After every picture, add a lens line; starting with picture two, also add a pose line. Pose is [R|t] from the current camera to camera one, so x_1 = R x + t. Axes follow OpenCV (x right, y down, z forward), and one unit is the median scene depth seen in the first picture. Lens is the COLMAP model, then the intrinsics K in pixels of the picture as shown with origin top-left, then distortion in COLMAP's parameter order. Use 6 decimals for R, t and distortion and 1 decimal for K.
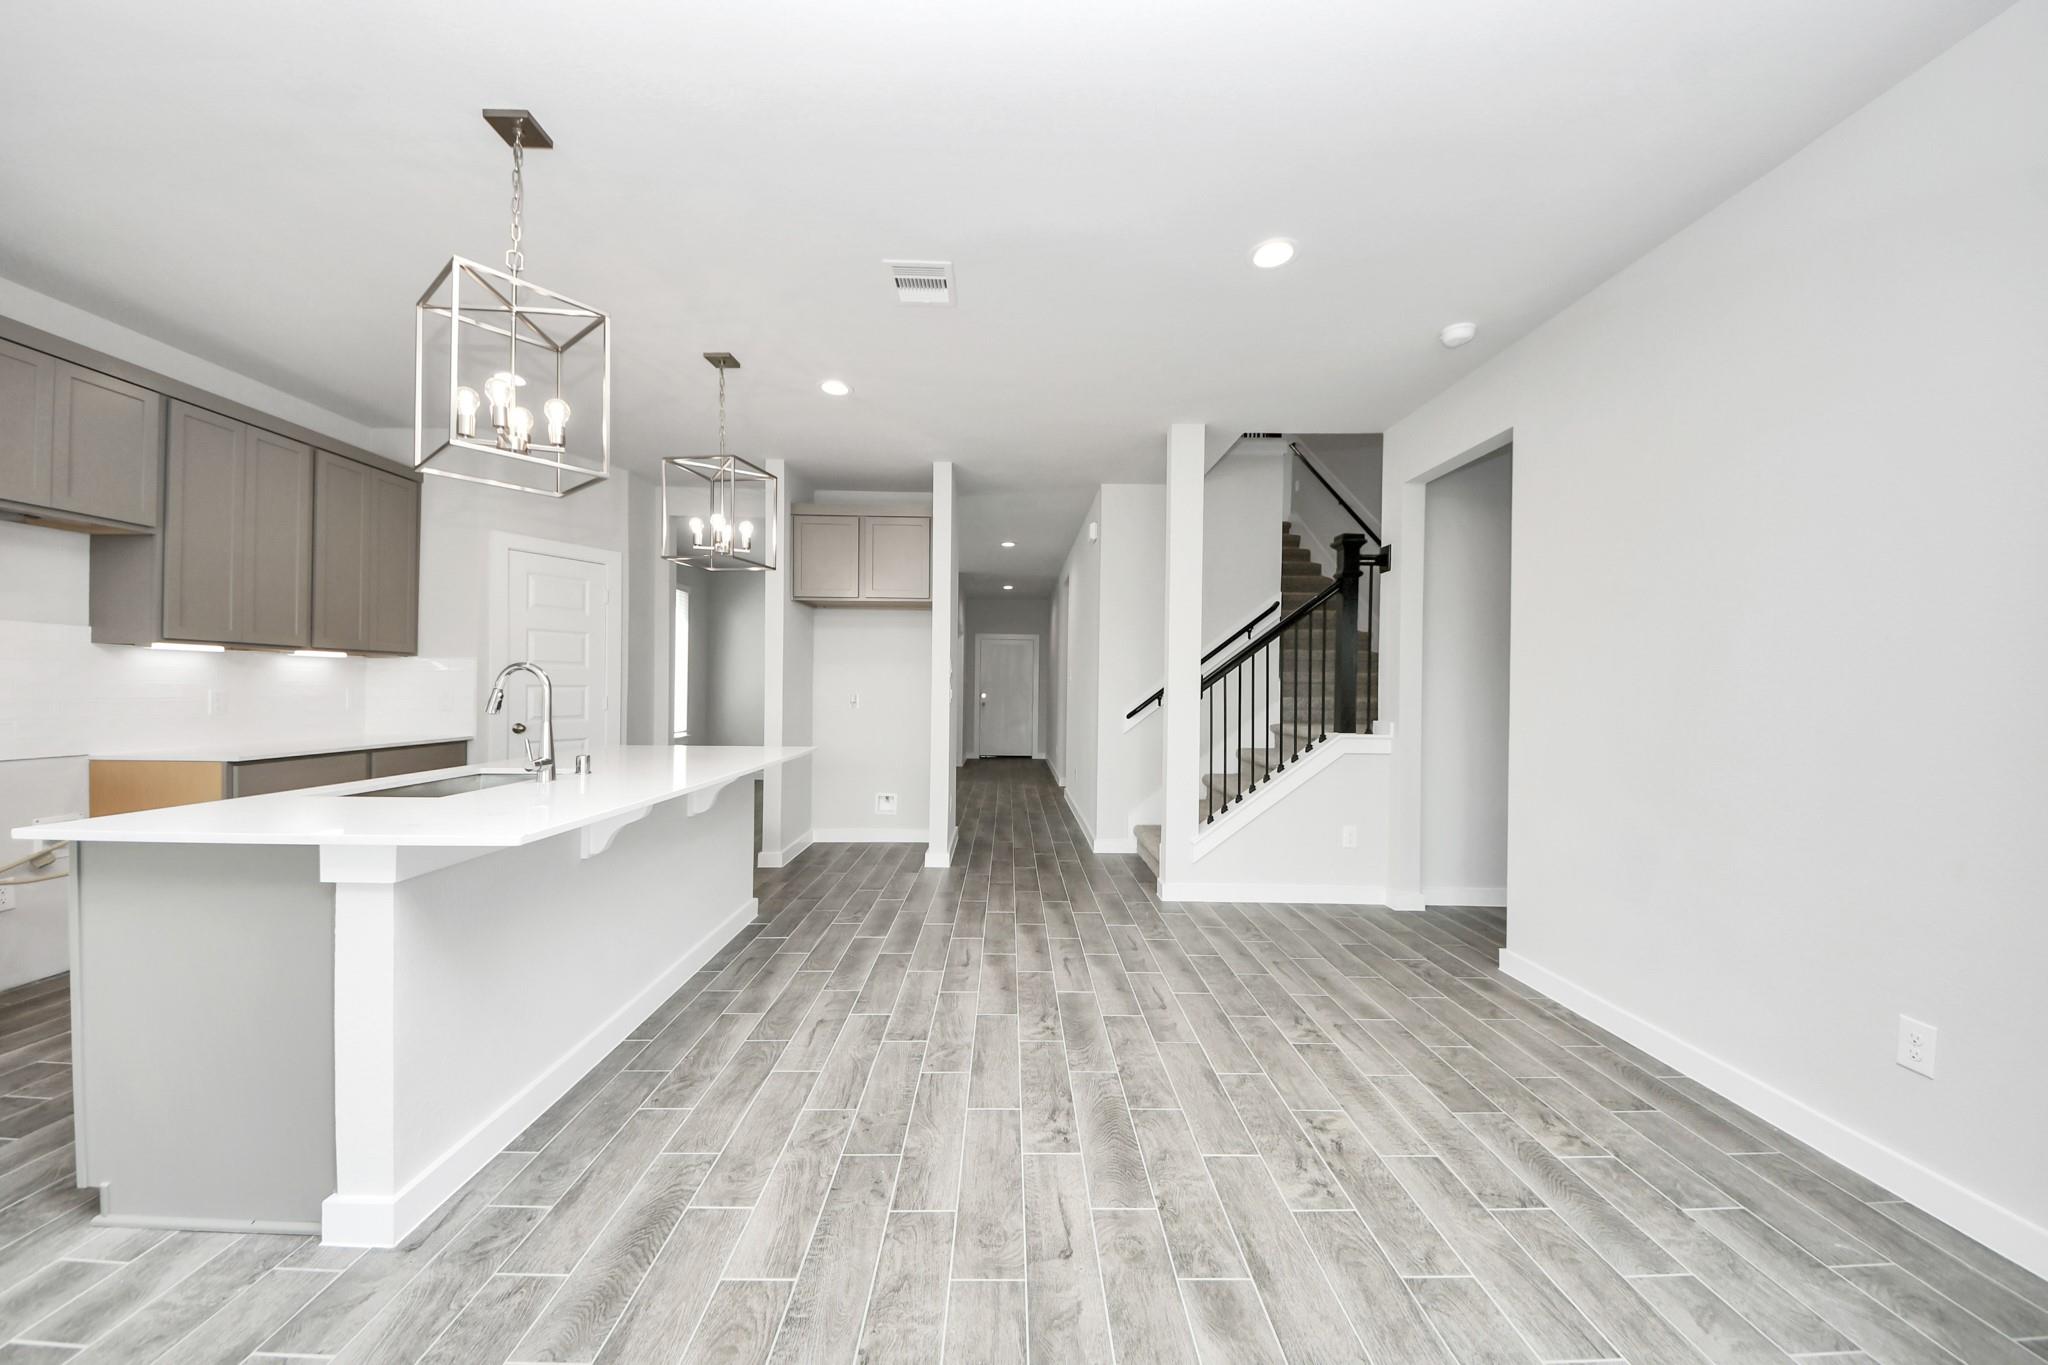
lens RADIAL K [[745.8, 0, 1050.0], [0, 745.8, 682.4], [0, 0, 1]] dist [0.014088, -0.013211]
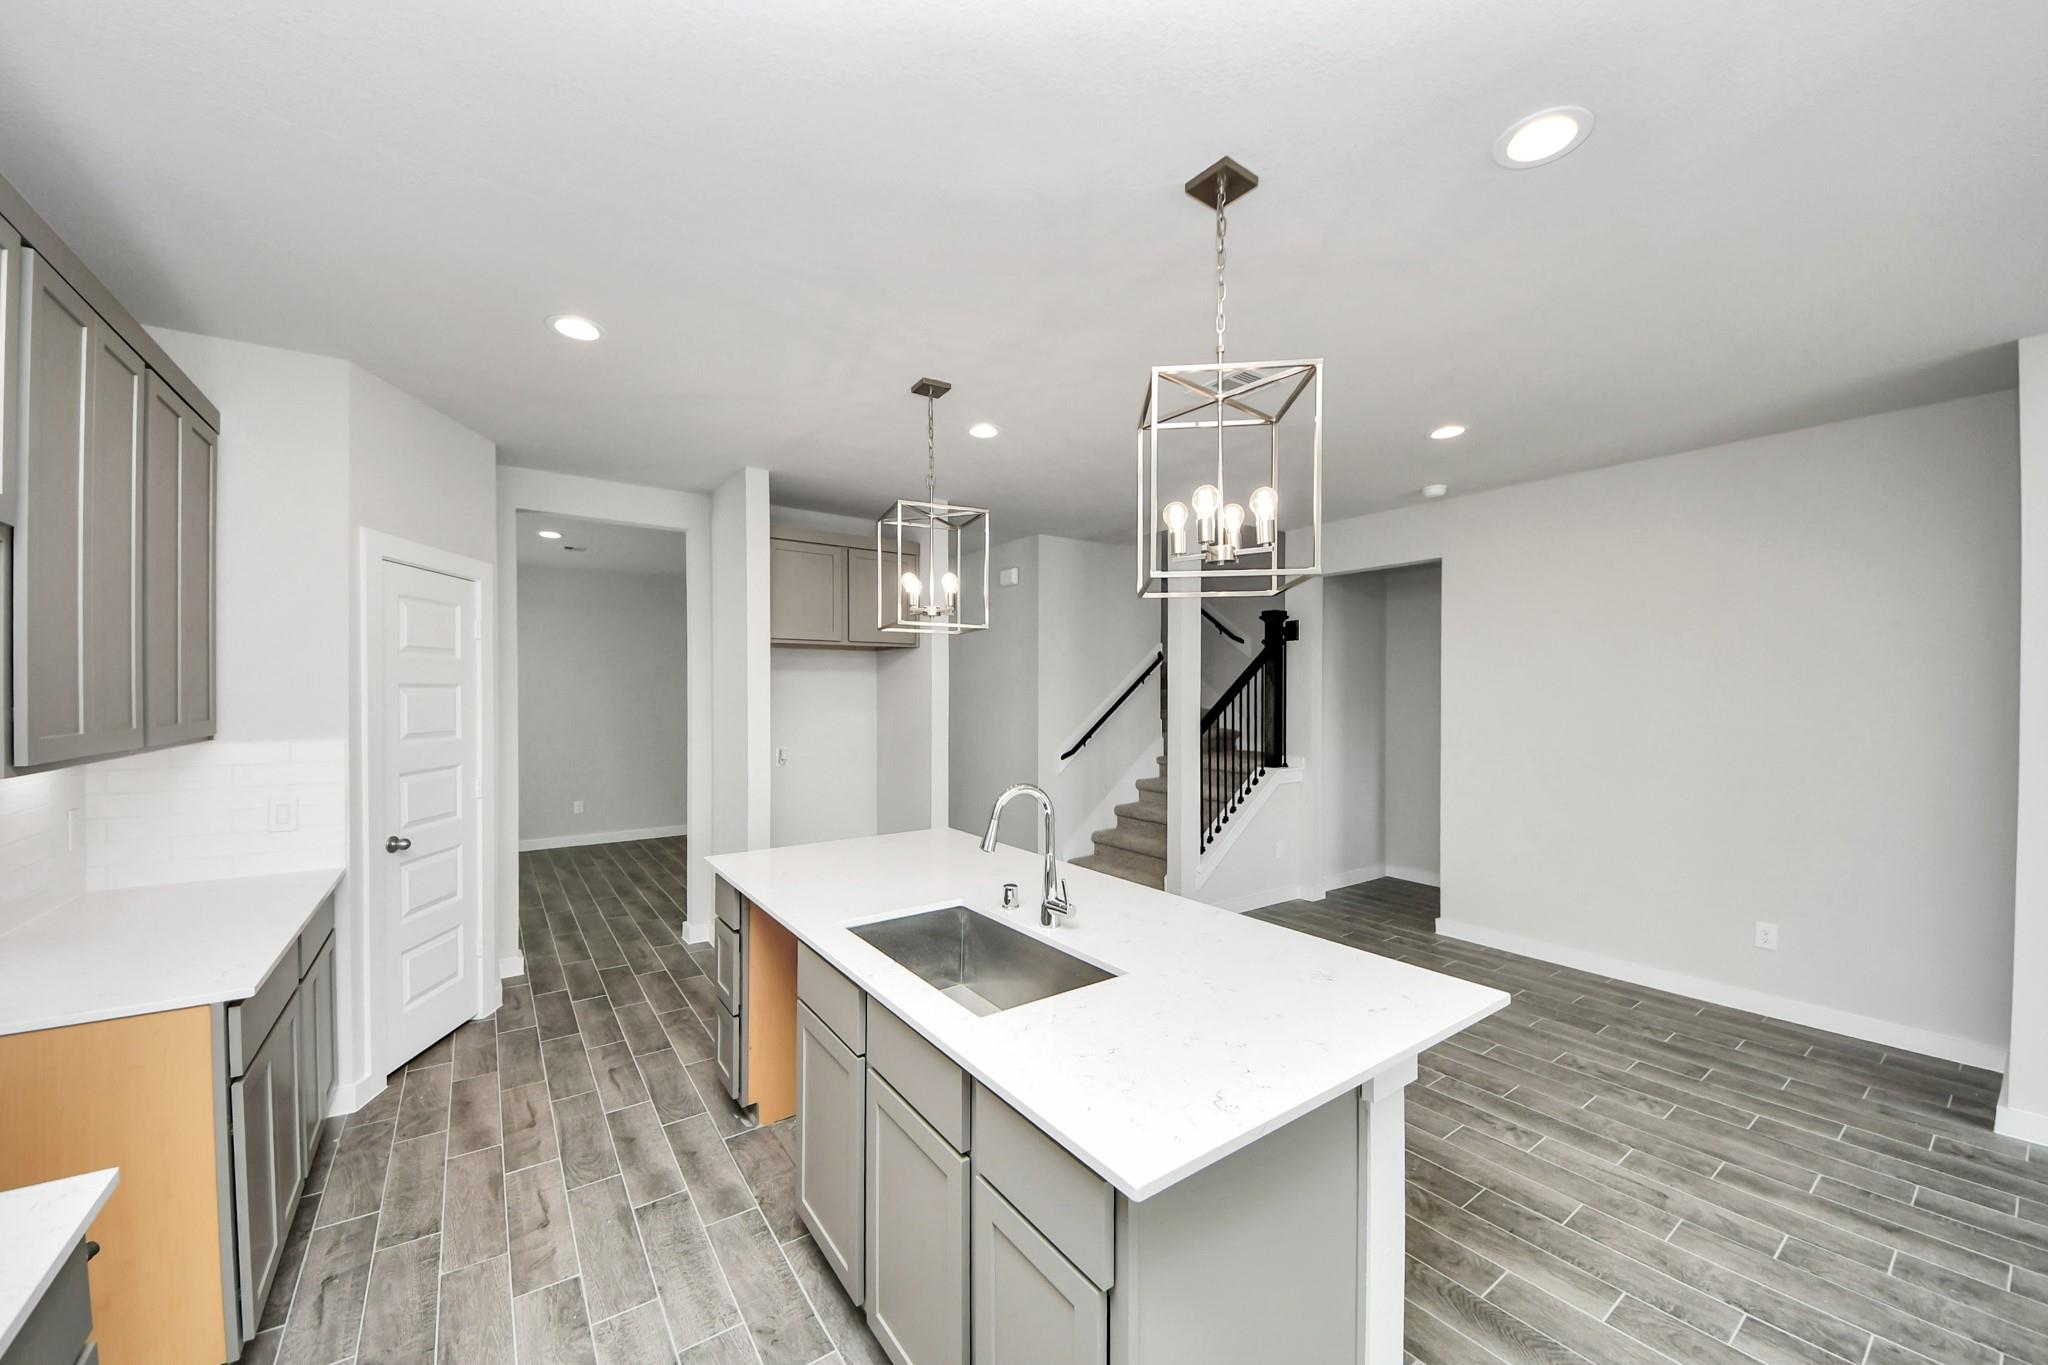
lens RADIAL K [[745.8, 0, 1050.0], [0, 745.8, 682.4], [0, 0, 1]] dist [0.014088, -0.013211]
pose [[0.824762, 0.000524, 0.565479, -1.373514], [-0.001273, 0.999999, 0.000931, -0.167427], [-0.565478, -0.001488, 0.824762, 0.387406]]
